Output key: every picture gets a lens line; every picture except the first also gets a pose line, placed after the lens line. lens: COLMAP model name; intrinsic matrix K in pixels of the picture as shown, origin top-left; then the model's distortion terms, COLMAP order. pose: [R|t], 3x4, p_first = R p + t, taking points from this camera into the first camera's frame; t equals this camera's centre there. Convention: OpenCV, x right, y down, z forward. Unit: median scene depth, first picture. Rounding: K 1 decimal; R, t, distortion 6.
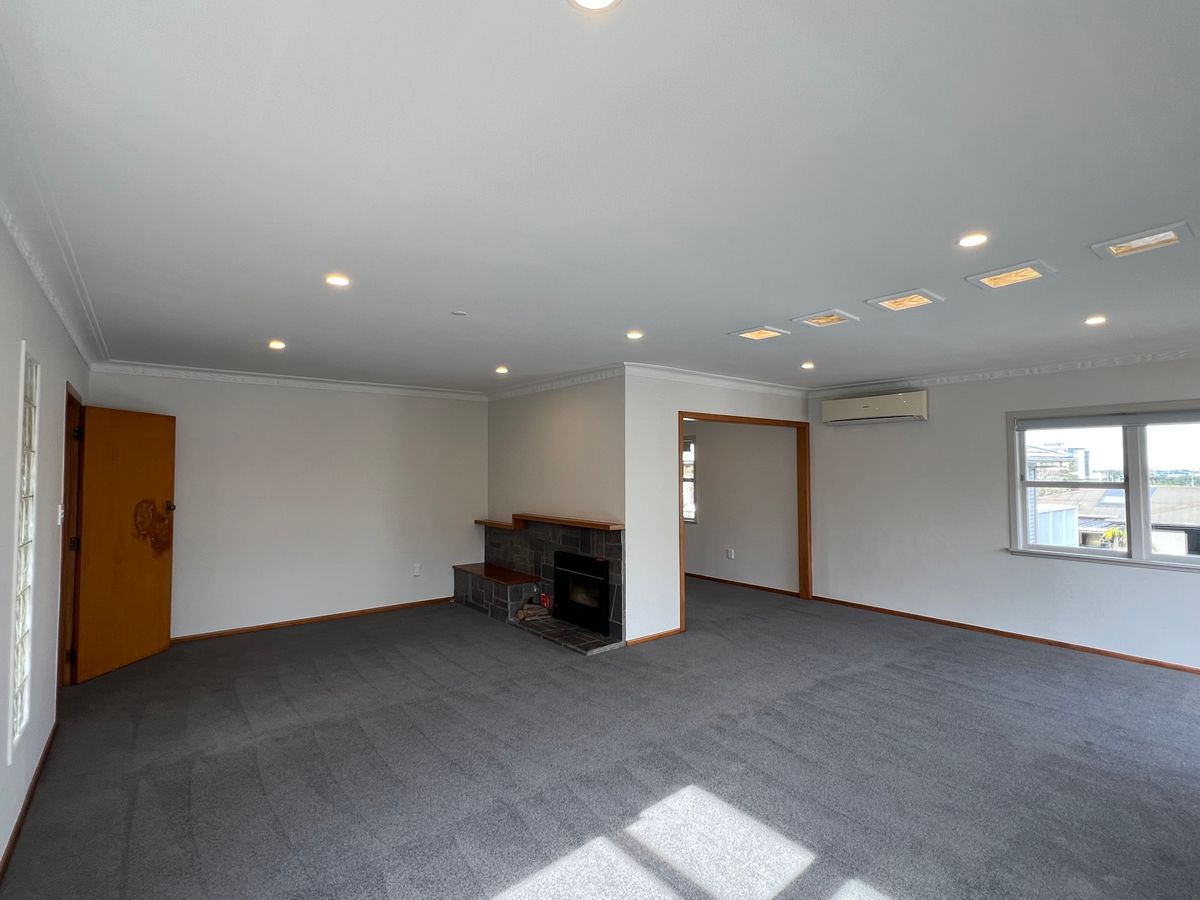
lens RADIAL K [[576.3, 0, 600.0], [0, 576.3, 450.0], [0, 0, 1]] dist [-0.003793, 0.001116]
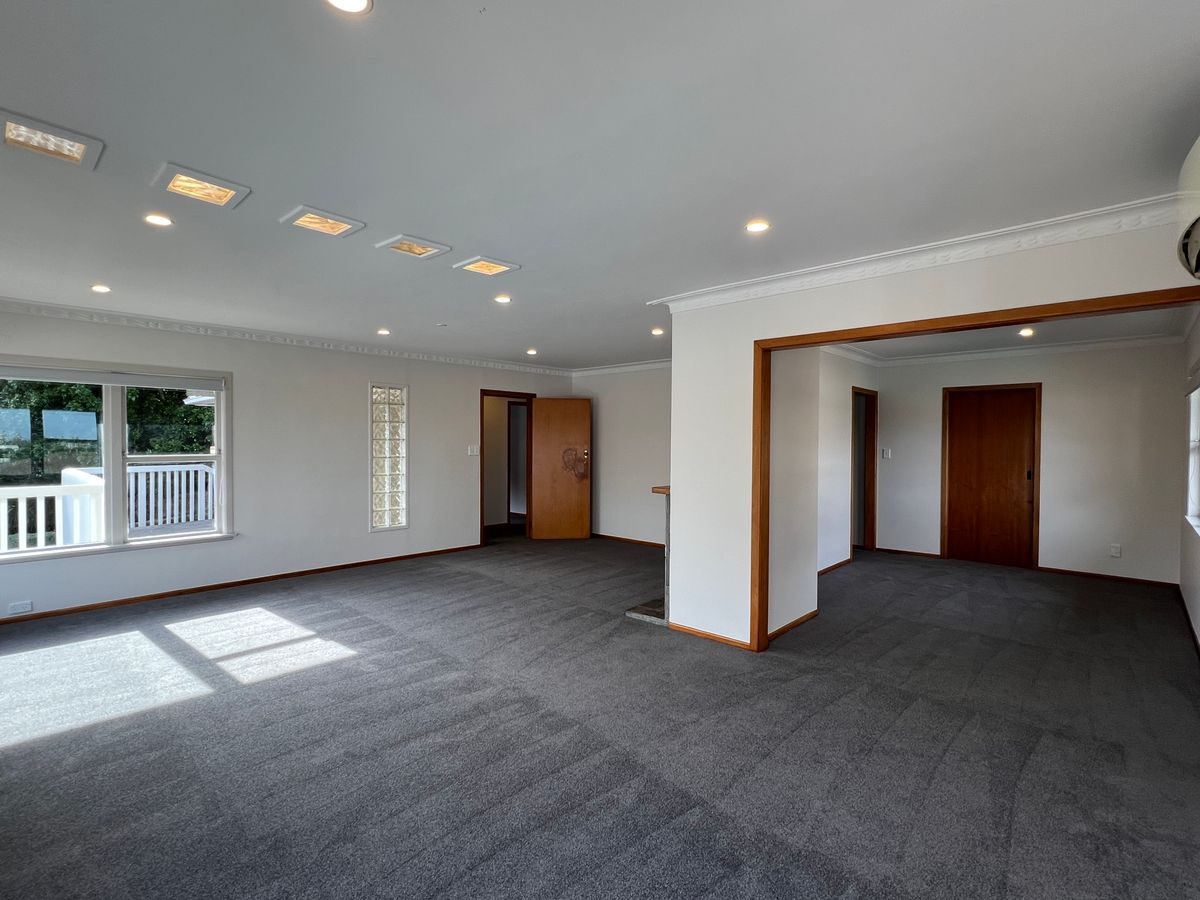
lens RADIAL K [[576.3, 0, 600.0], [0, 576.3, 450.0], [0, 0, 1]] dist [-0.003793, 0.001116]
pose [[0.155830, 0.021120, -0.987558, 1.030284], [0.028748, 0.999251, 0.025906, 0.052569], [0.987366, -0.032427, 0.155106, 0.891761]]
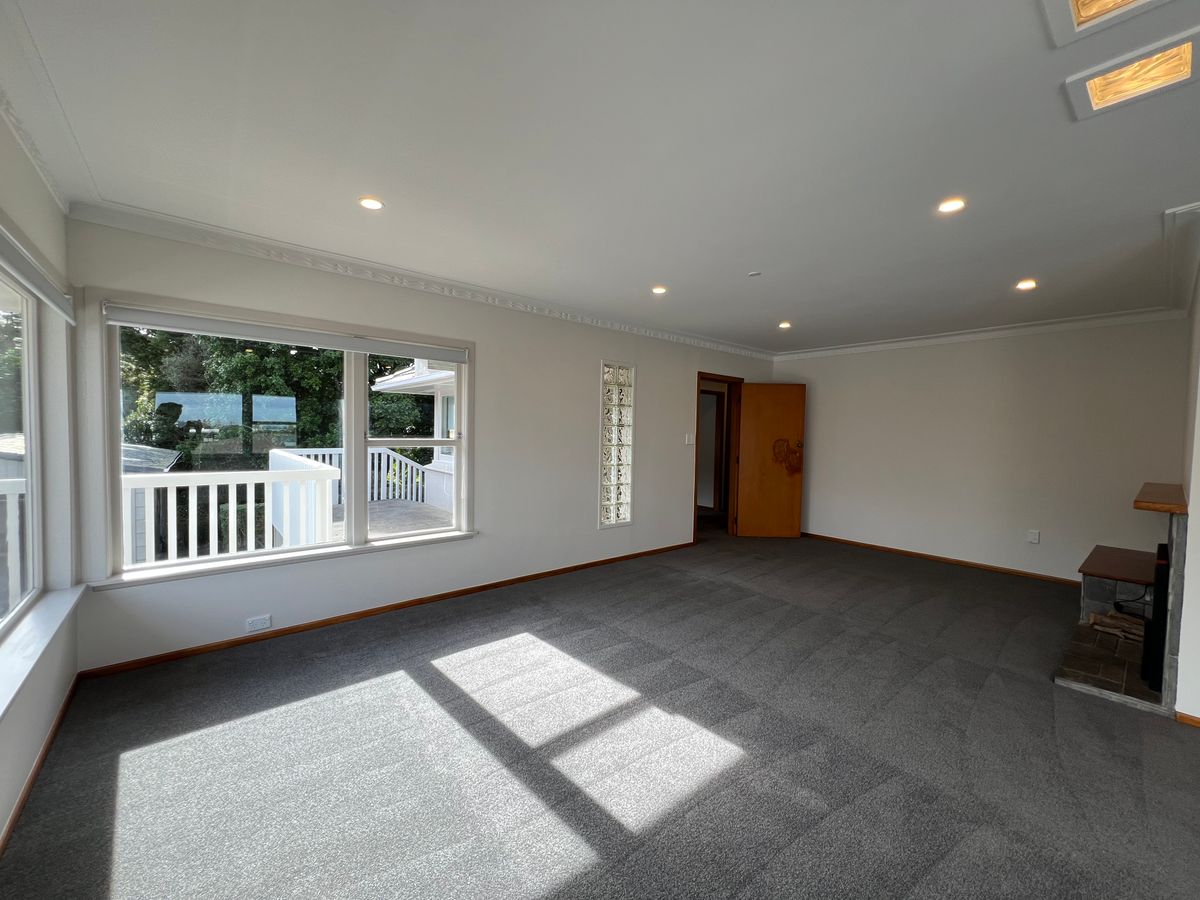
lens RADIAL K [[479.6, 0, 600.0], [0, 479.6, 450.0], [0, 0, 1]] dist [-0.001428, 0.000106]
pose [[0.036329, 0.045103, -0.998322, 0.559341], [0.014252, 0.998856, 0.045646, 0.054436], [0.999238, -0.015886, 0.035645, 0.491959]]
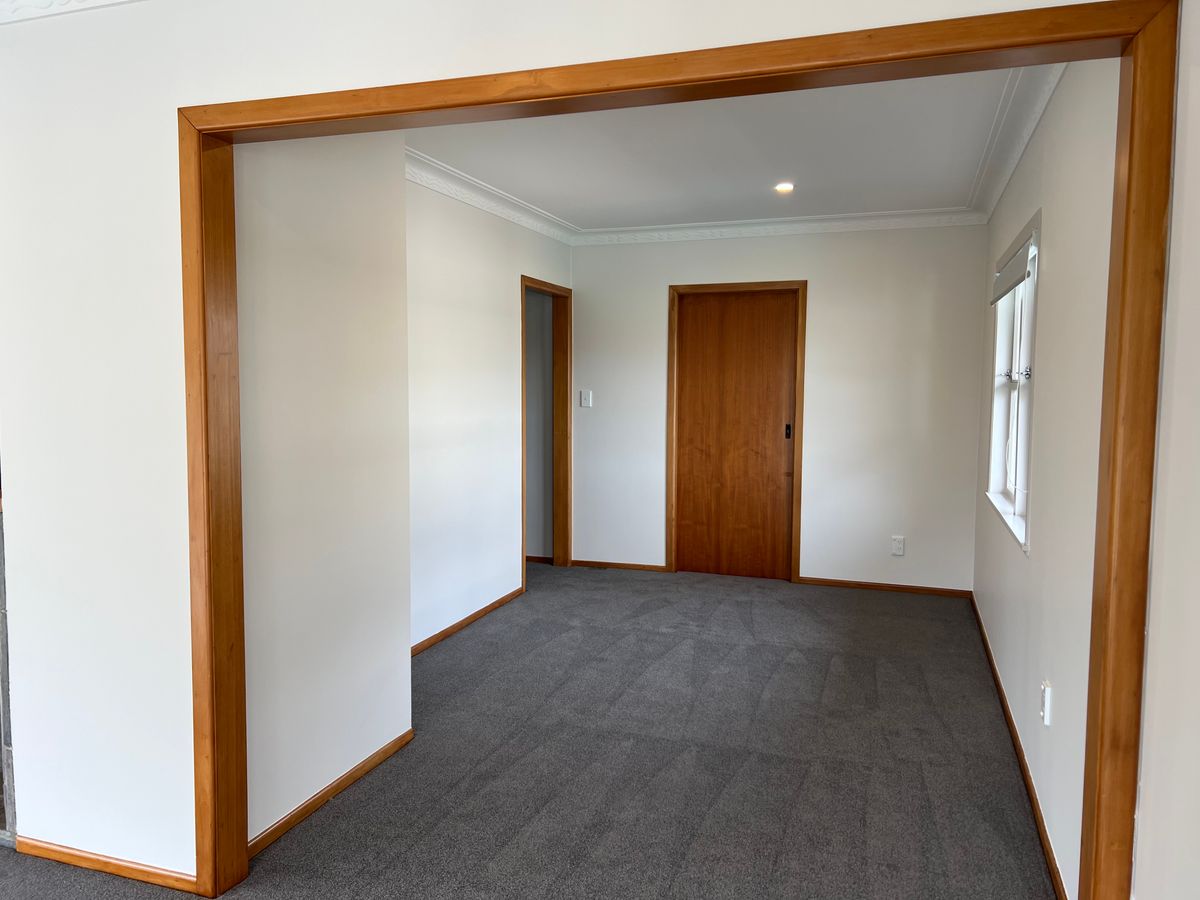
lens RADIAL K [[878.9, 0, 600.0], [0, 878.9, 450.0], [0, 0, 1]] dist [0.007178, 0.000617]
pose [[0.542270, 0.074500, -0.836895, 0.764440], [0.022235, 0.994440, 0.102932, 0.065727], [0.839910, -0.074425, 0.537598, 1.190786]]
